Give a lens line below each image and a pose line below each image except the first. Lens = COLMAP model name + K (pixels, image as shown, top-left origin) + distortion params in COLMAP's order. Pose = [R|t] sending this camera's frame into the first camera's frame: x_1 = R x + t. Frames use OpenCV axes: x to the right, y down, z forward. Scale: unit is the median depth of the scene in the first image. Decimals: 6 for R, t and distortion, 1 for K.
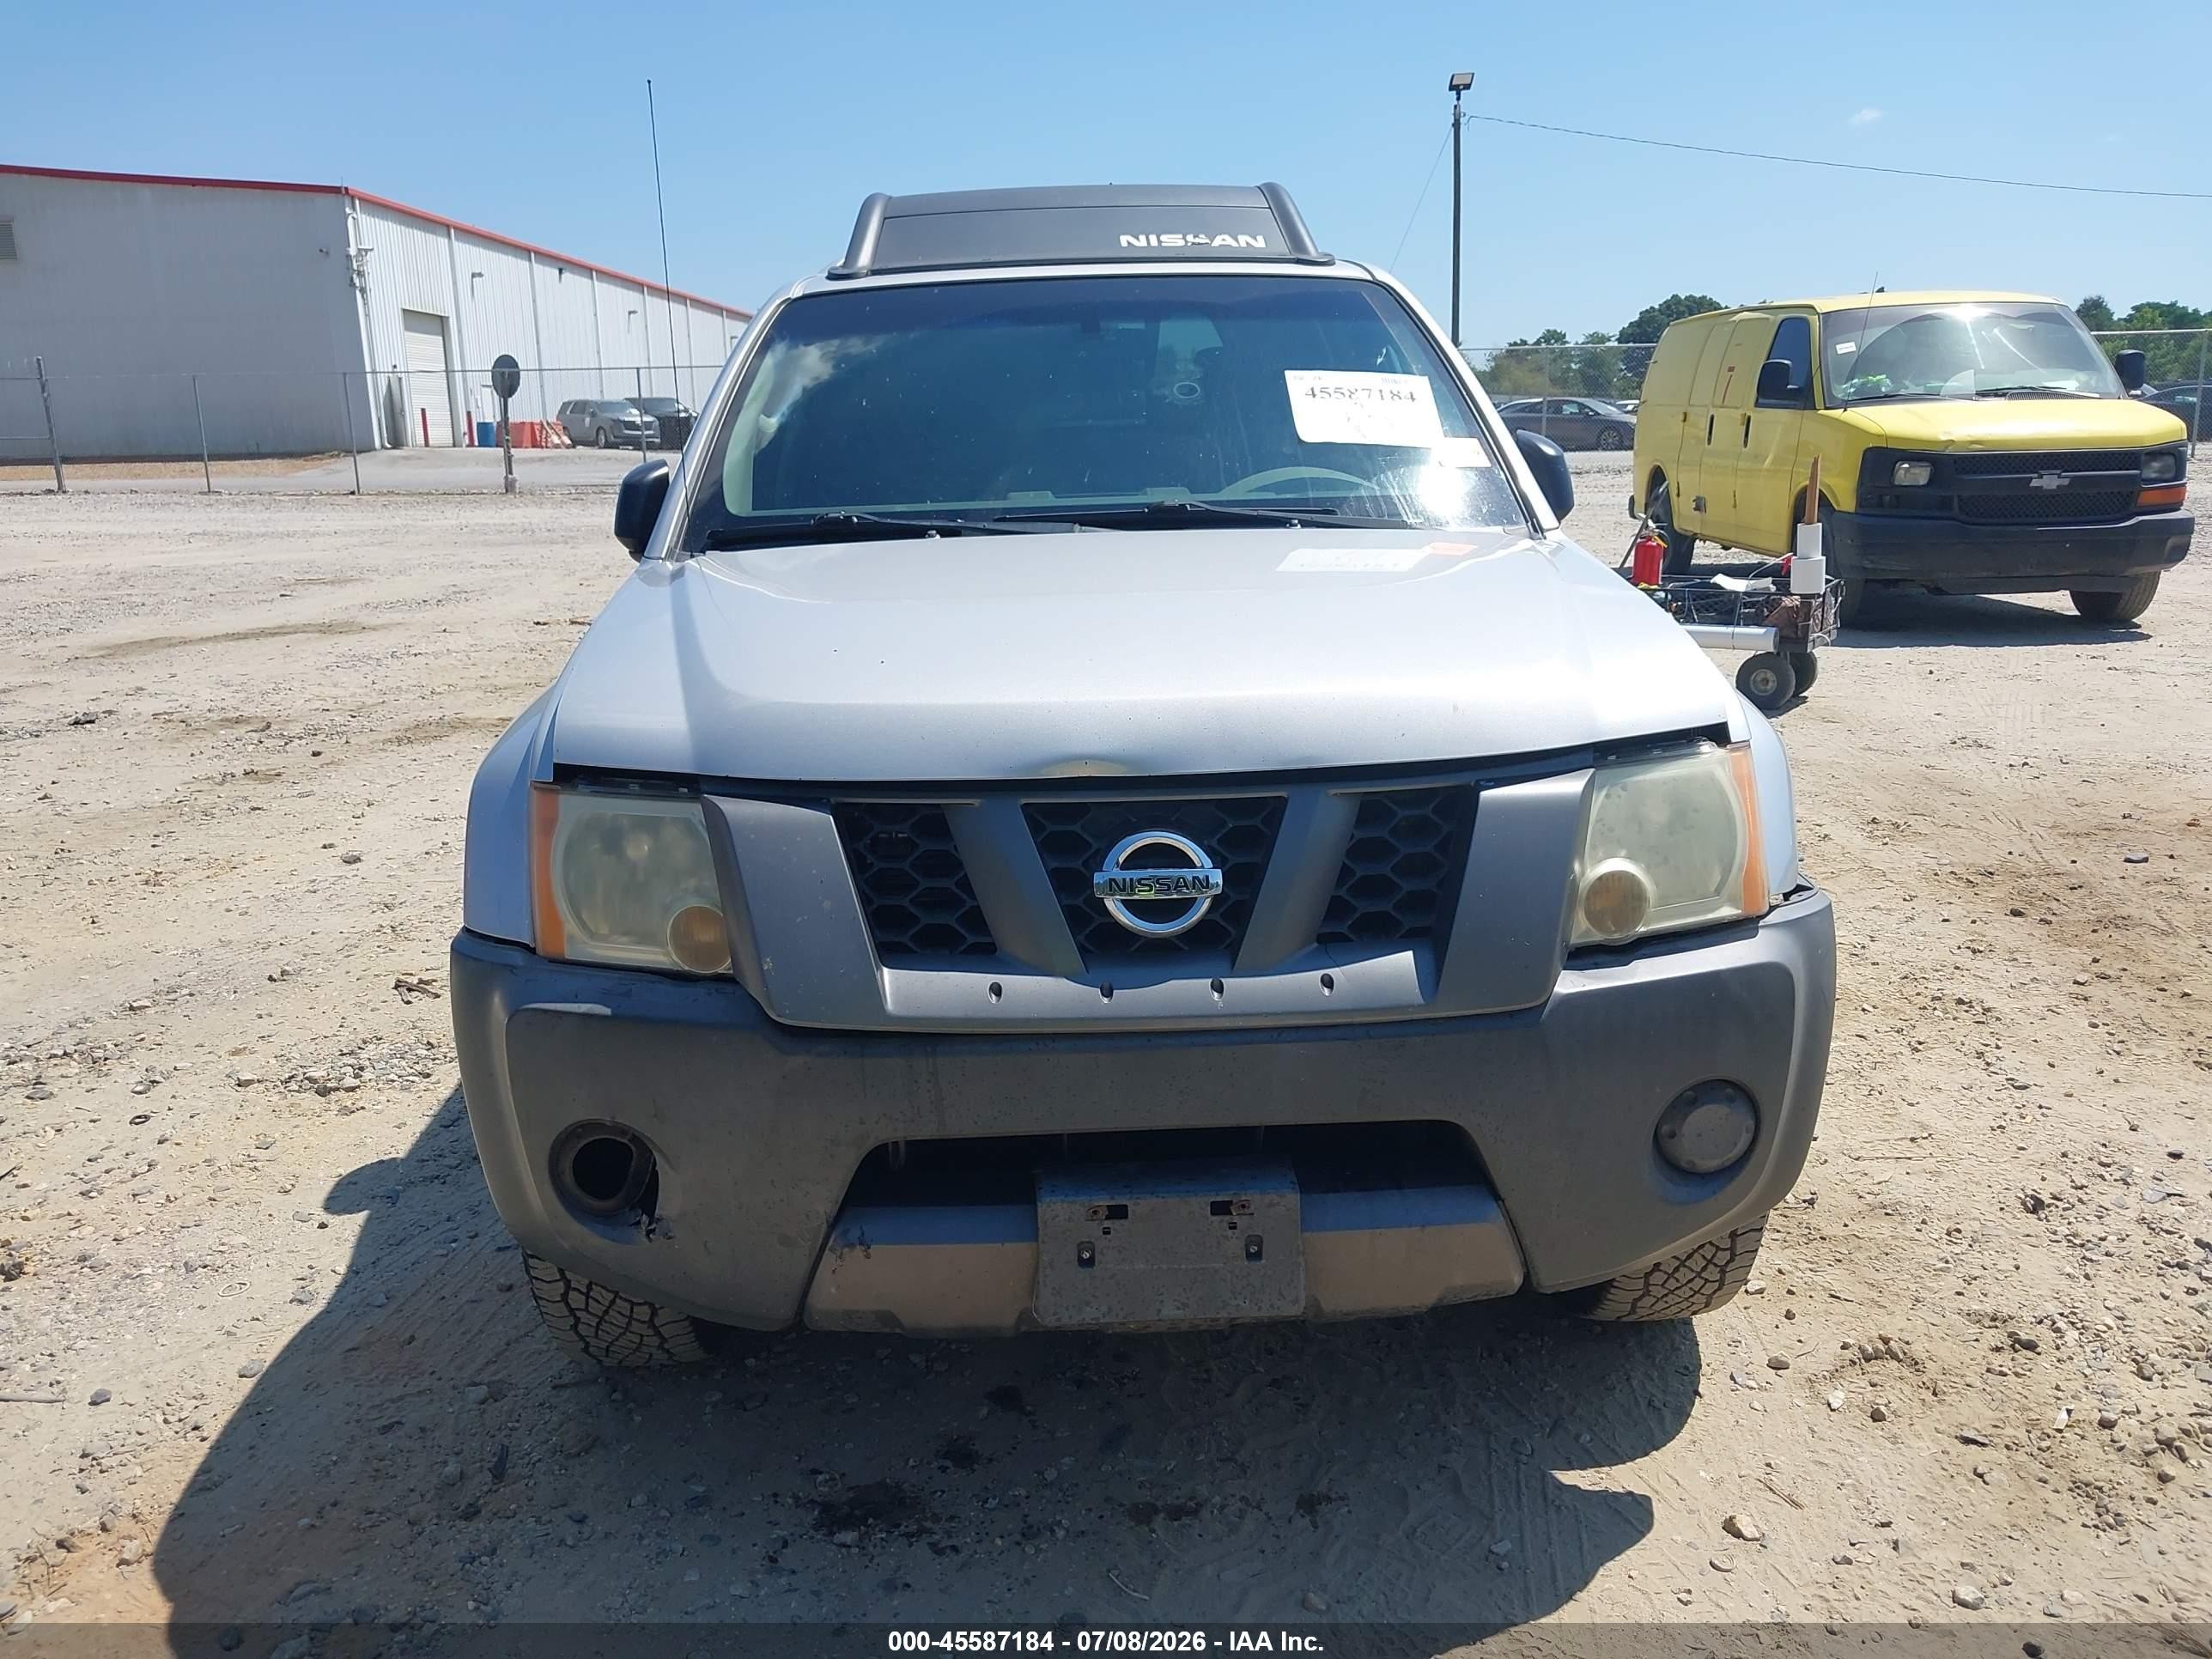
lens RADIAL K [[1738.4, 0, 1118.4], [0, 1738.4, 833.4], [0, 0, 1]] dist [0.008941, -0.019594]
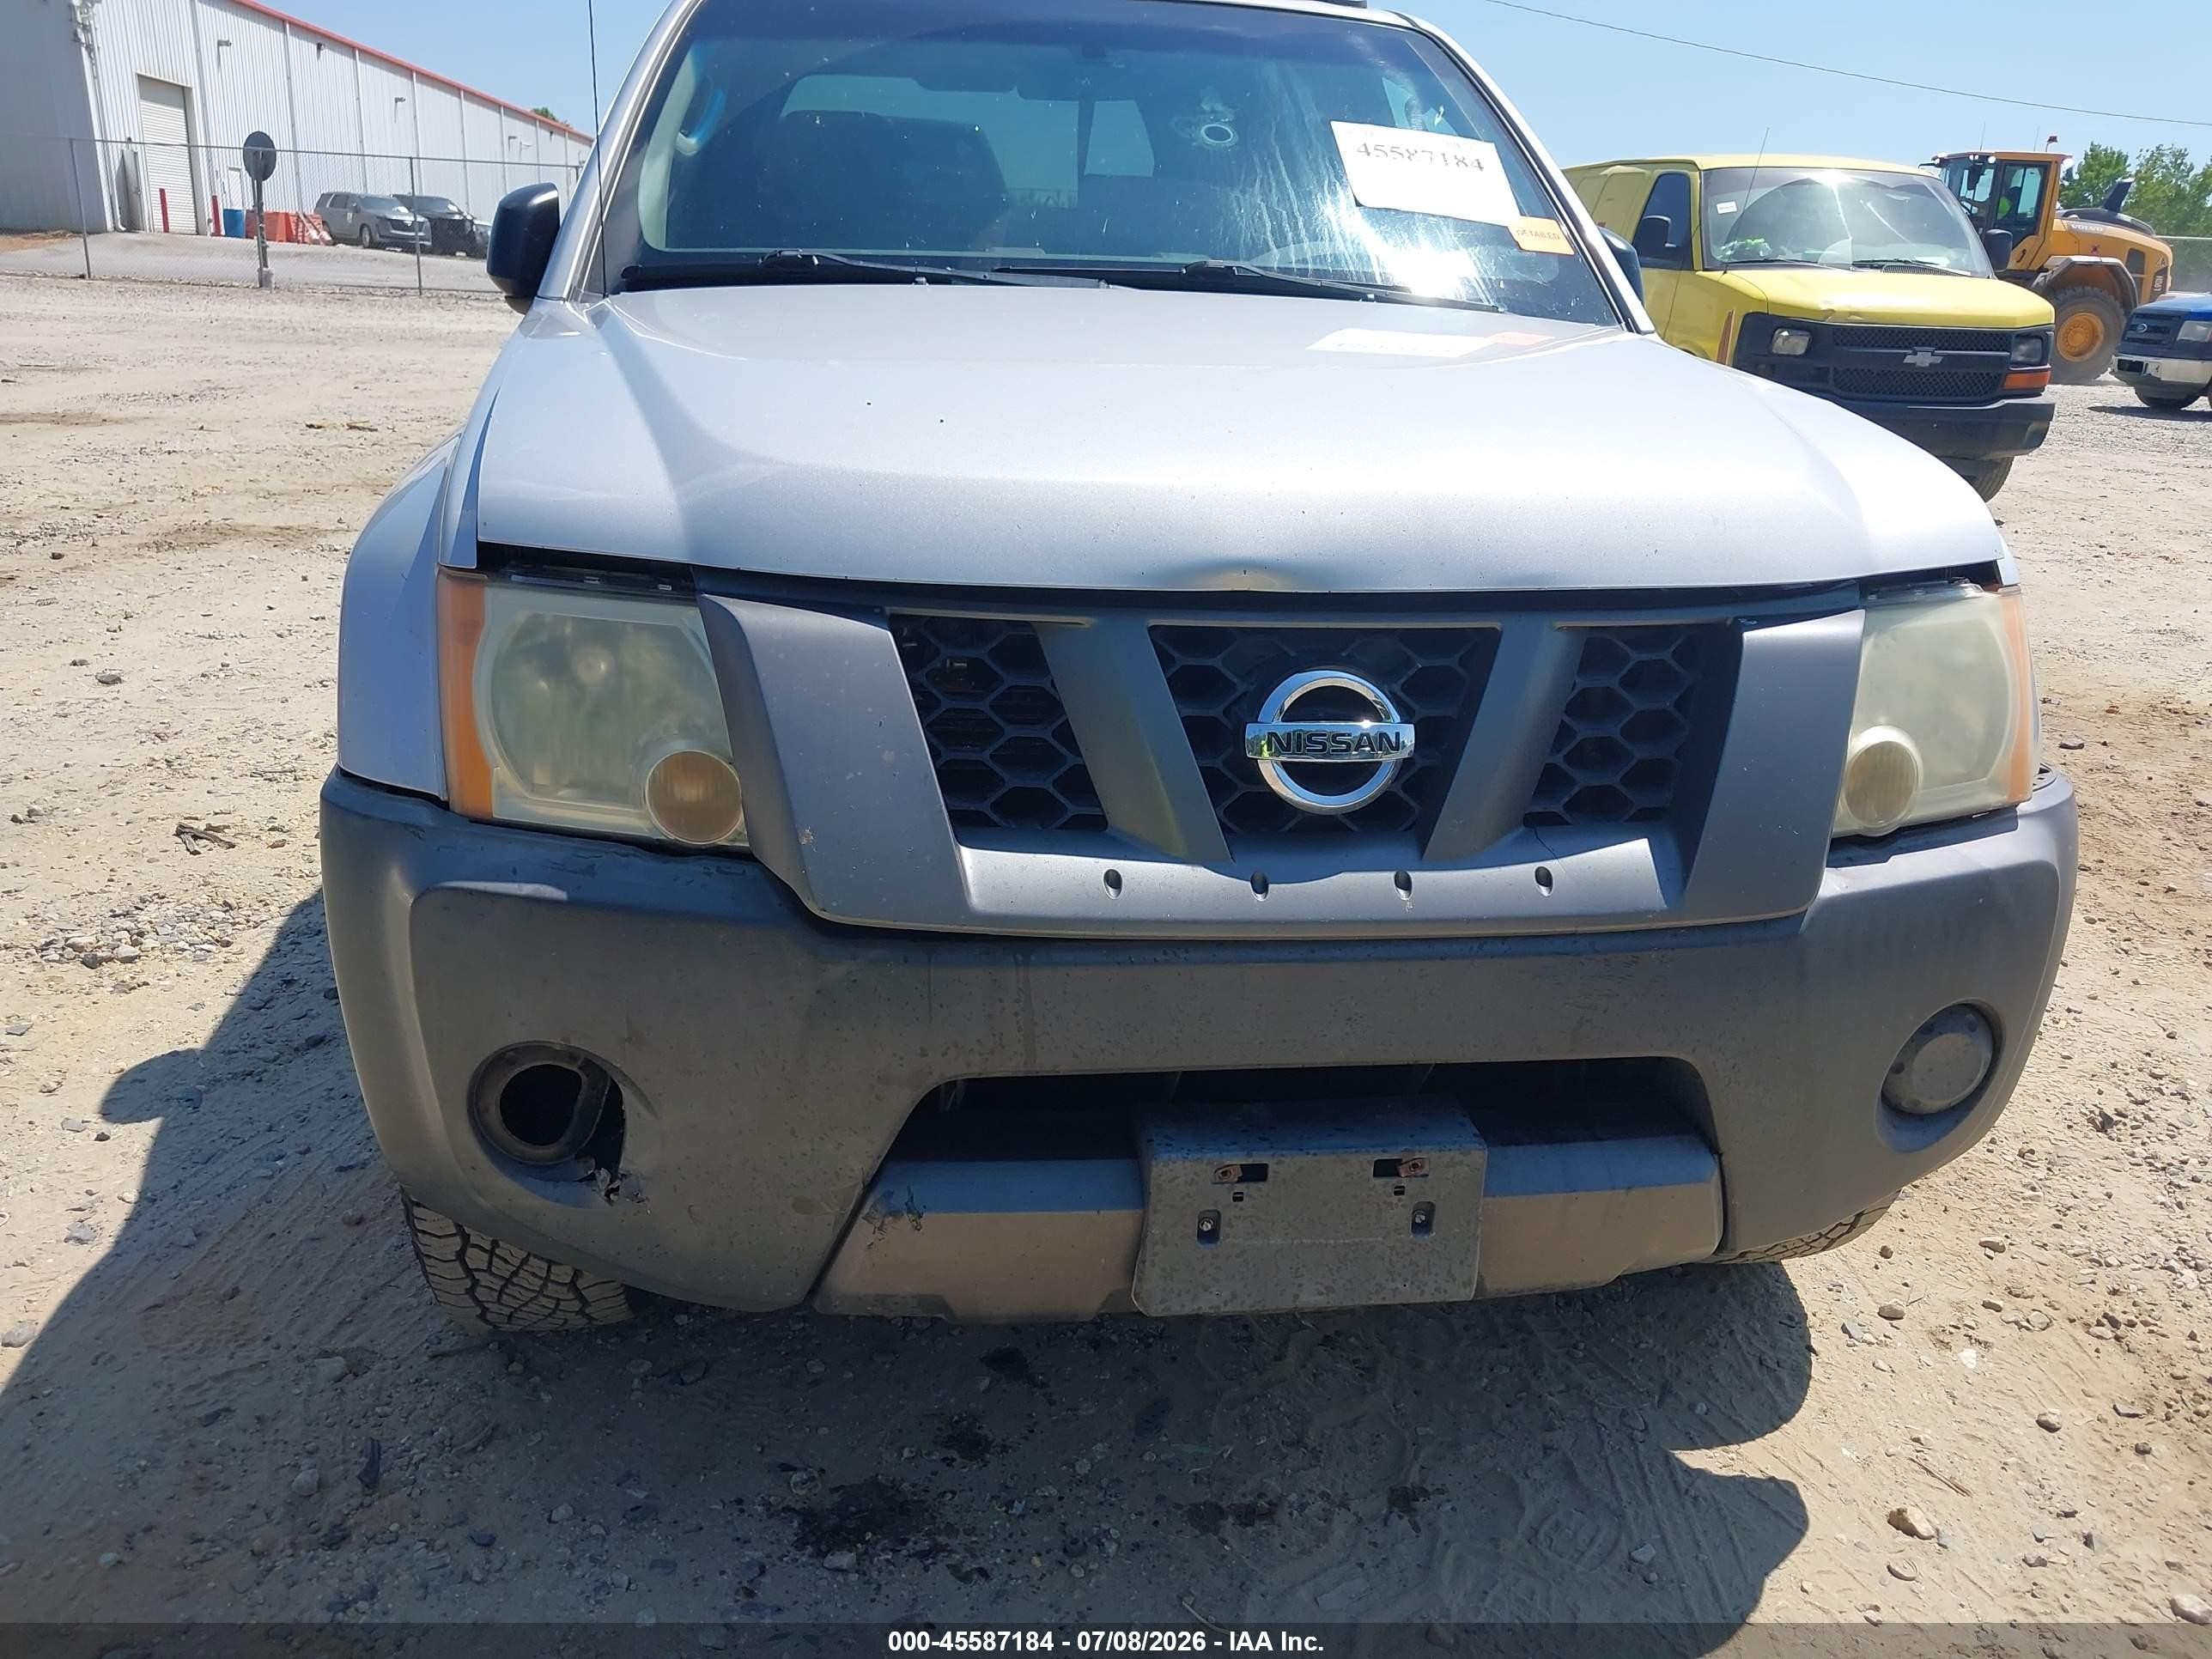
lens RADIAL K [[1698.4, 0, 1088.4], [0, 1698.4, 836.9], [0, 0, 1]] dist [0.004995, -0.004364]
pose [[0.992182, 0.024550, 0.122363, -0.140413], [-0.034981, 0.995865, 0.083844, 0.010770], [-0.119799, -0.087469, 0.988938, 0.244079]]
